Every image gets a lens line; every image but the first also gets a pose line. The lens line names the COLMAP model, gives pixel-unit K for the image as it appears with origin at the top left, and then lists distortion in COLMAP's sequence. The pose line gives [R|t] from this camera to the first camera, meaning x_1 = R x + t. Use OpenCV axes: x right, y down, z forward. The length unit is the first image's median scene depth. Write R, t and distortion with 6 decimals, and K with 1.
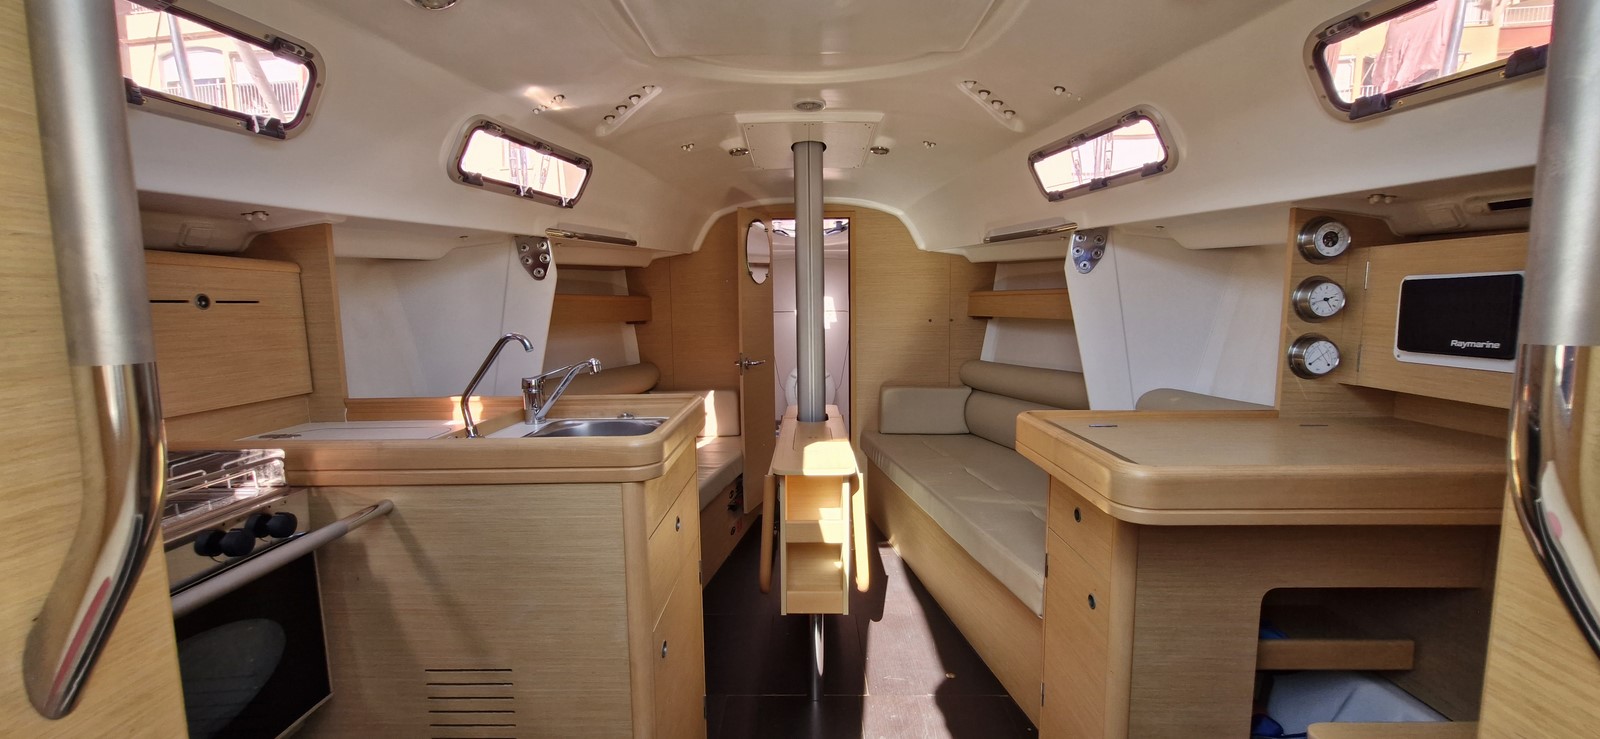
lens RADIAL K [[627.8, 0, 801.3], [0, 627.8, 362.9], [0, 0, 1]] dist [0.000849, 0.000093]
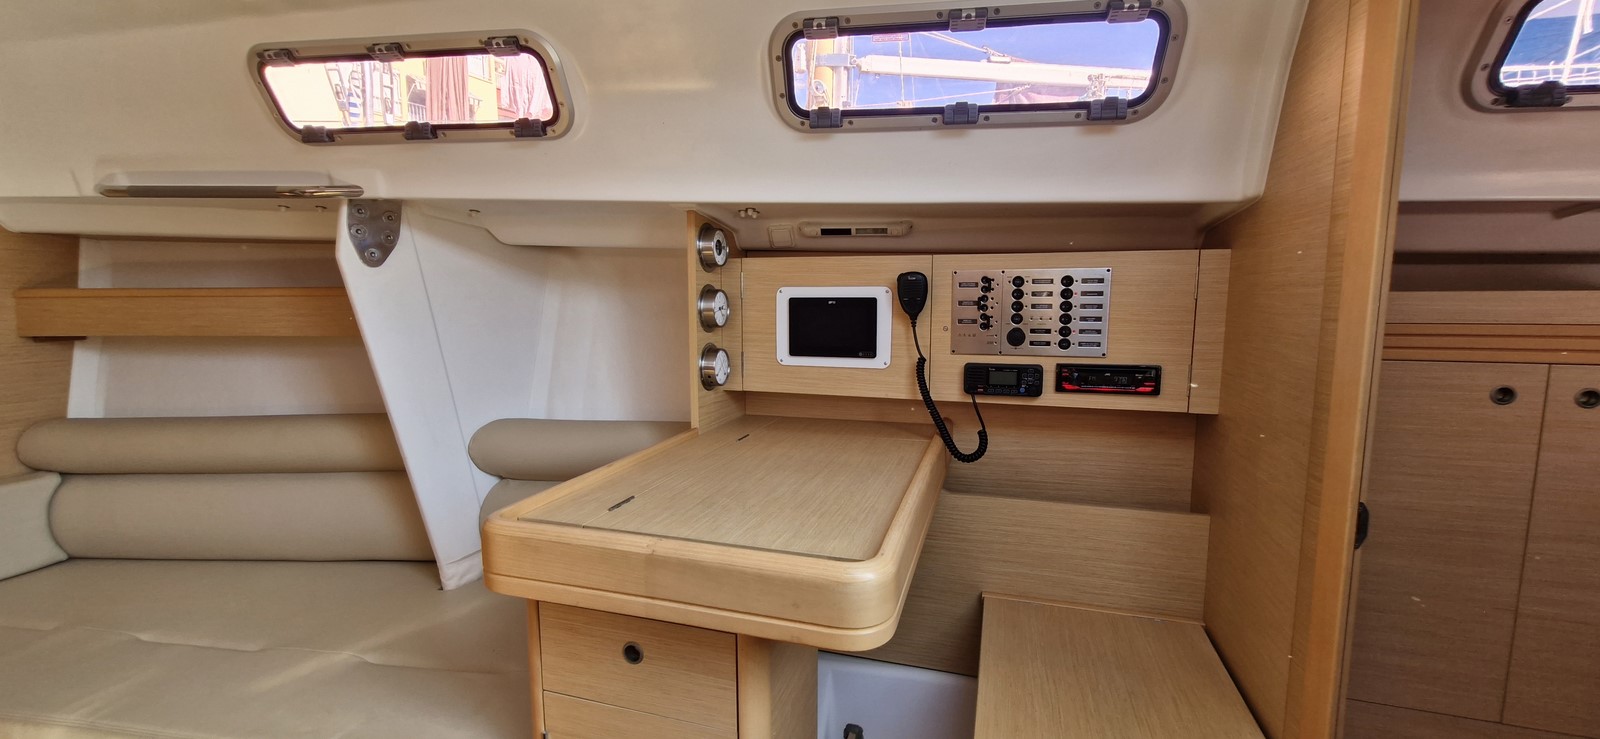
lens RADIAL K [[627.8, 0, 801.3], [0, 627.8, 362.9], [0, 0, 1]] dist [0.000849, 0.000093]
pose [[0.300104, -0.090323, 0.949621, -0.047742], [0.091170, 0.993666, 0.065701, -0.046553], [-0.949540, 0.066860, 0.306438, 0.391708]]
